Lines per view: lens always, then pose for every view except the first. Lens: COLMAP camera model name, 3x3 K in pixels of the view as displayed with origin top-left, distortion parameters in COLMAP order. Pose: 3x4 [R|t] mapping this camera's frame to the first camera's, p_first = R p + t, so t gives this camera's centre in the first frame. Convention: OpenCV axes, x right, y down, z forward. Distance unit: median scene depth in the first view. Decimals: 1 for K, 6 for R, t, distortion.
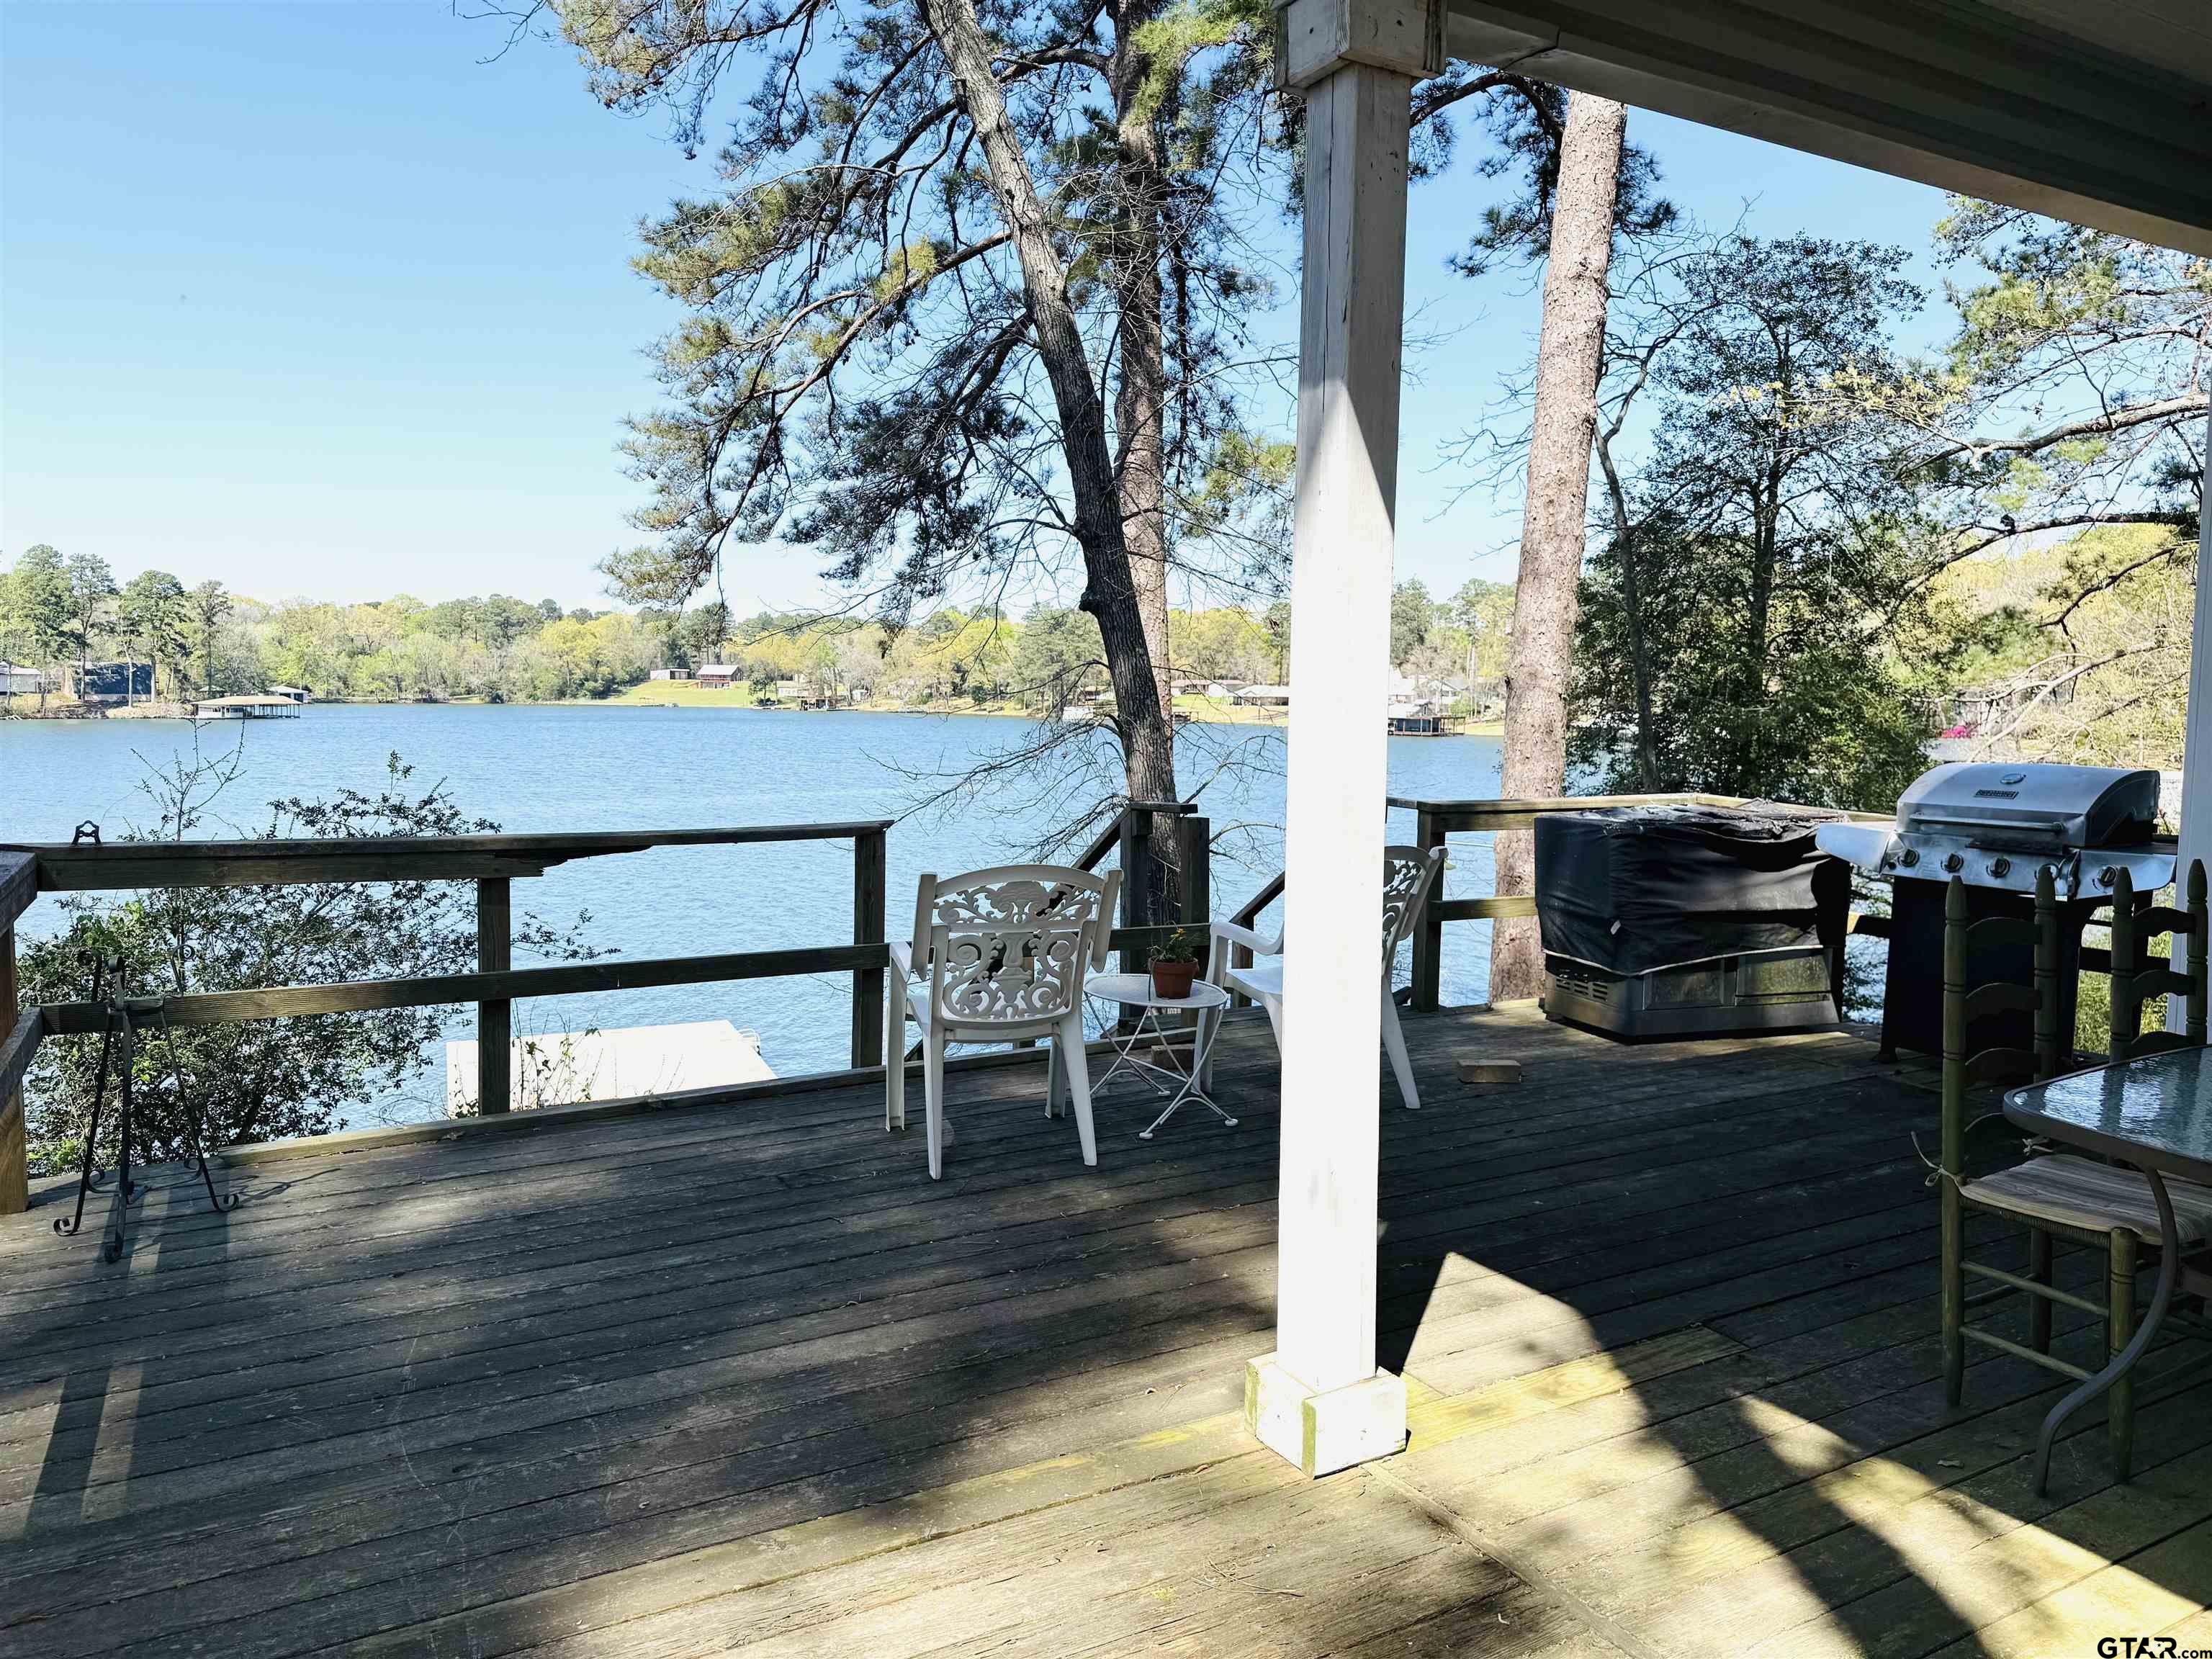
lens RADIAL K [[1566.8, 0, 1128.4], [0, 1566.8, 827.1], [0, 0, 1]] dist [0.089065, -0.107376]
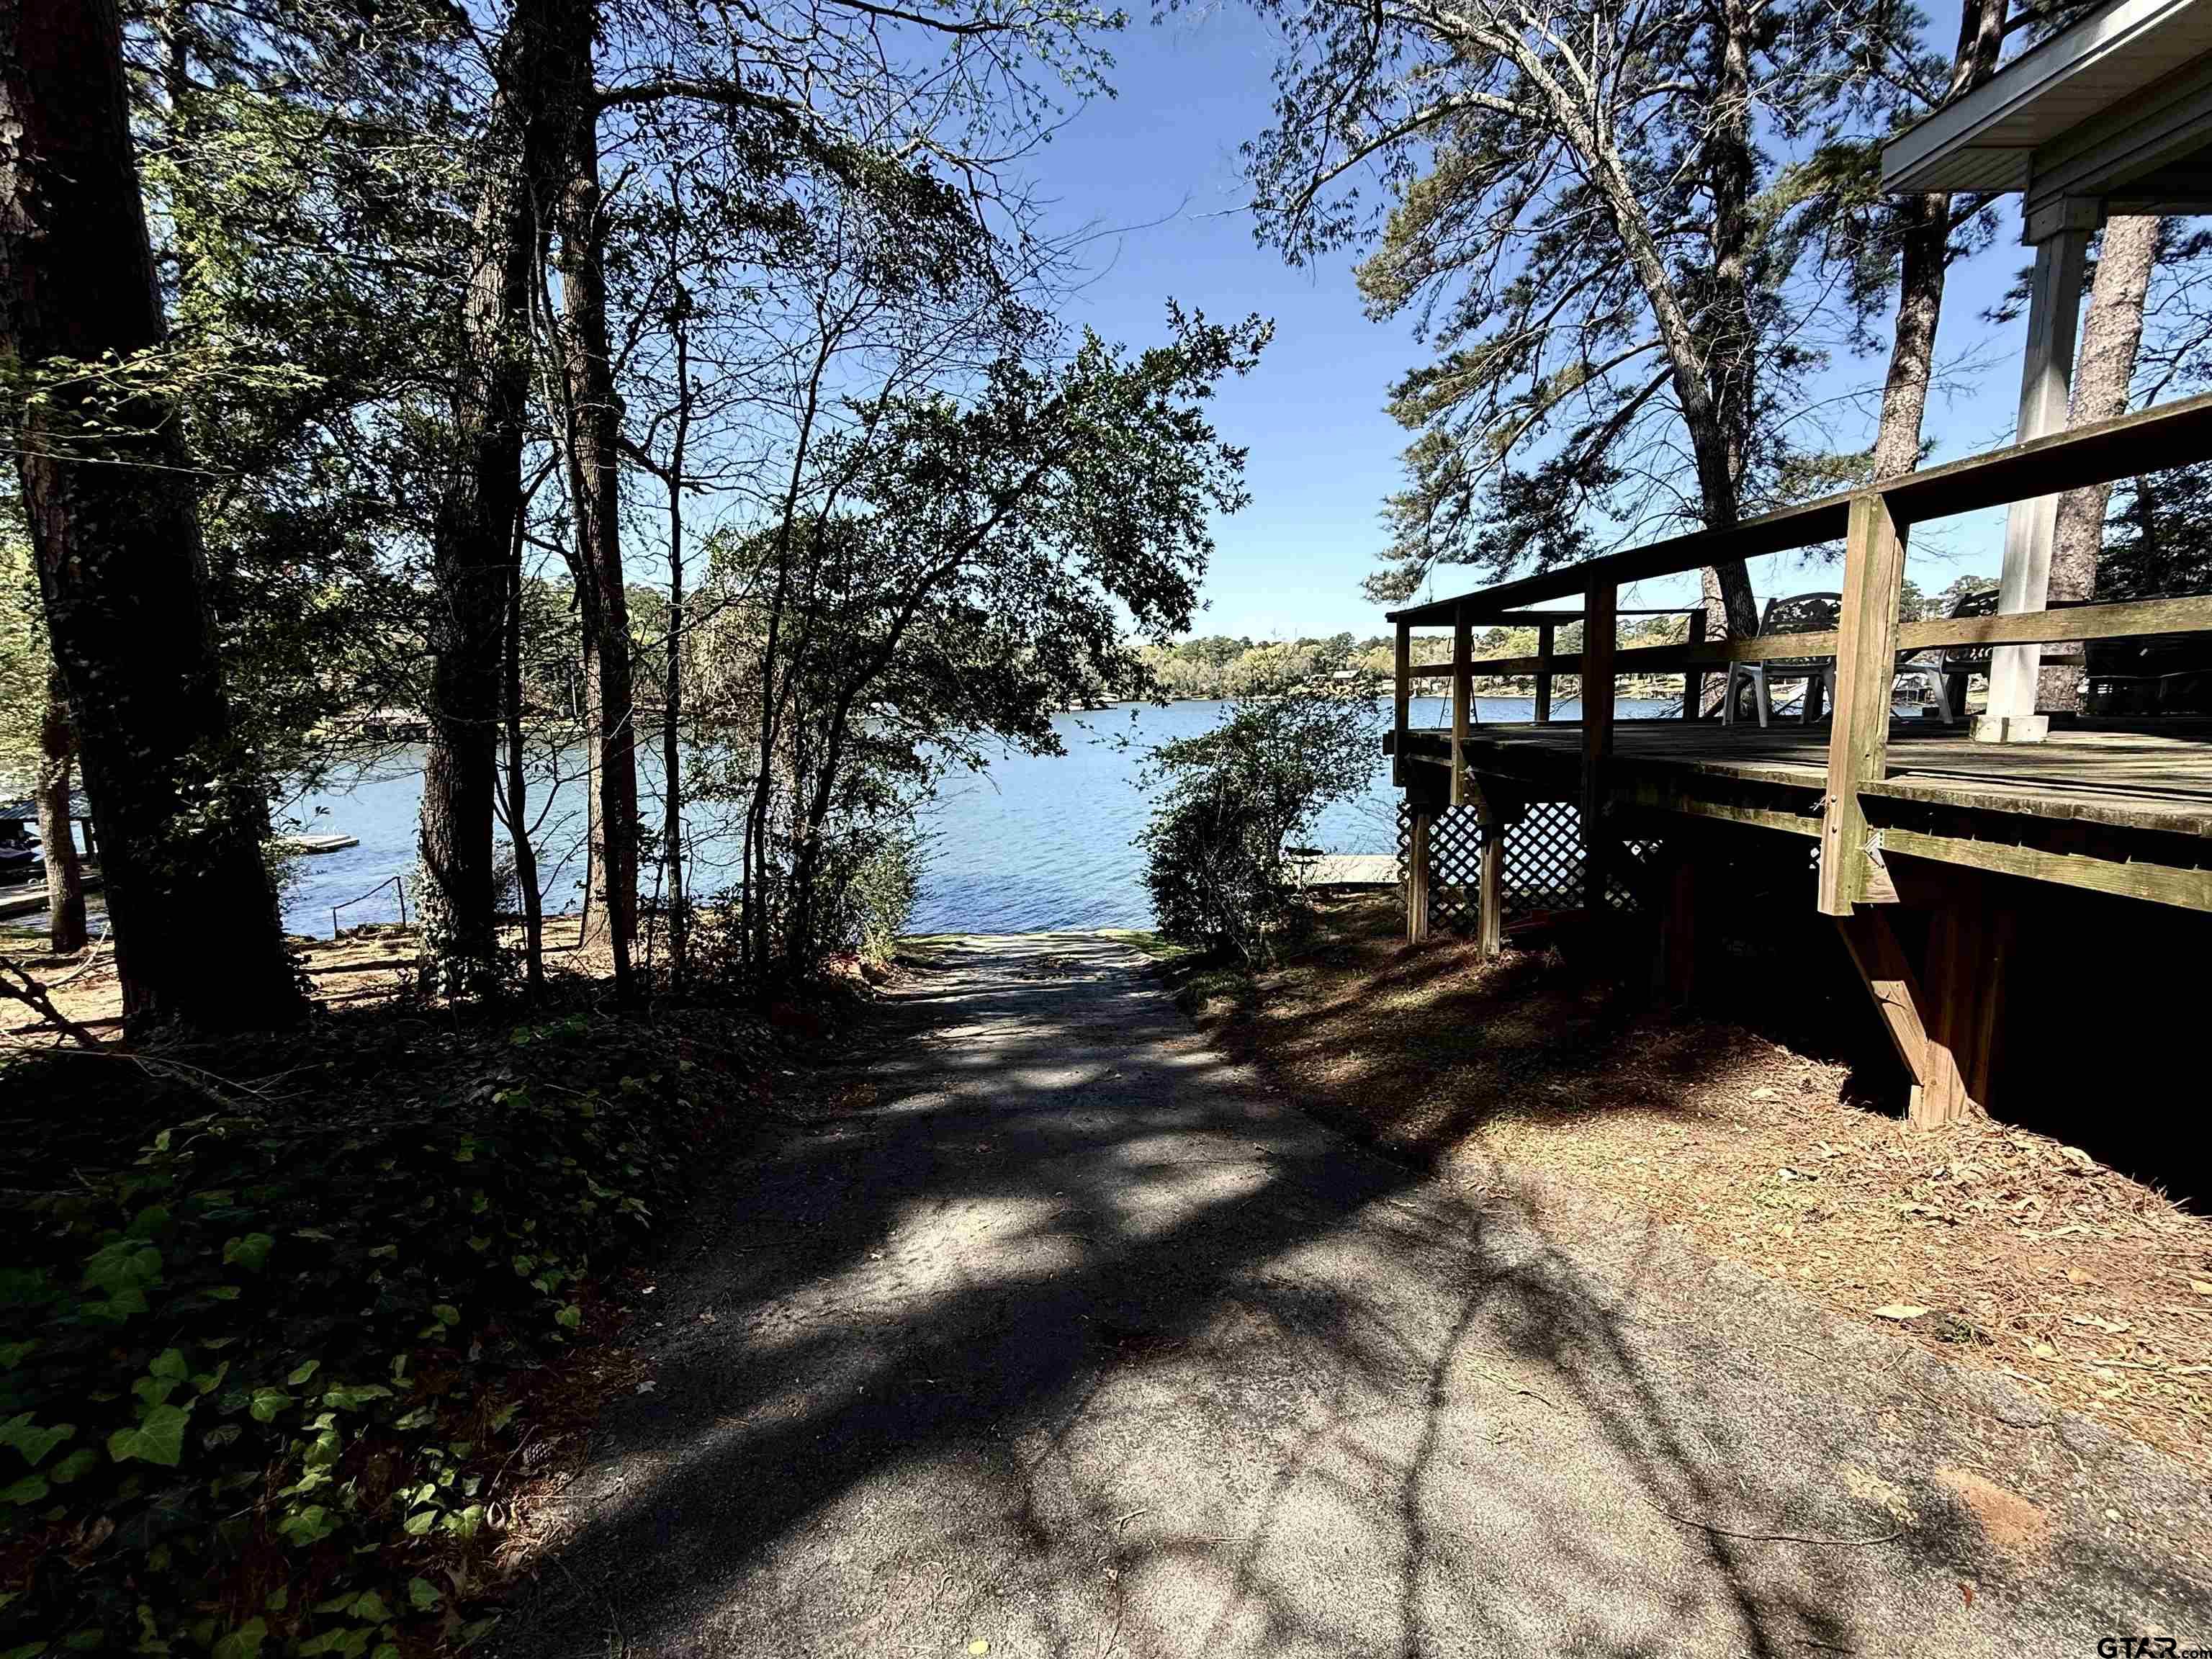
lens RADIAL K [[1004.3, 0, 1103.9], [0, 1004.3, 830.3], [0, 0, 1]] dist [0.013505, -0.002964]
pose [[0.887537, 0.036305, -0.459304, -0.055659], [-0.012914, 0.998459, 0.053966, 0.056176], [0.460555, -0.041965, 0.886638, -0.157941]]
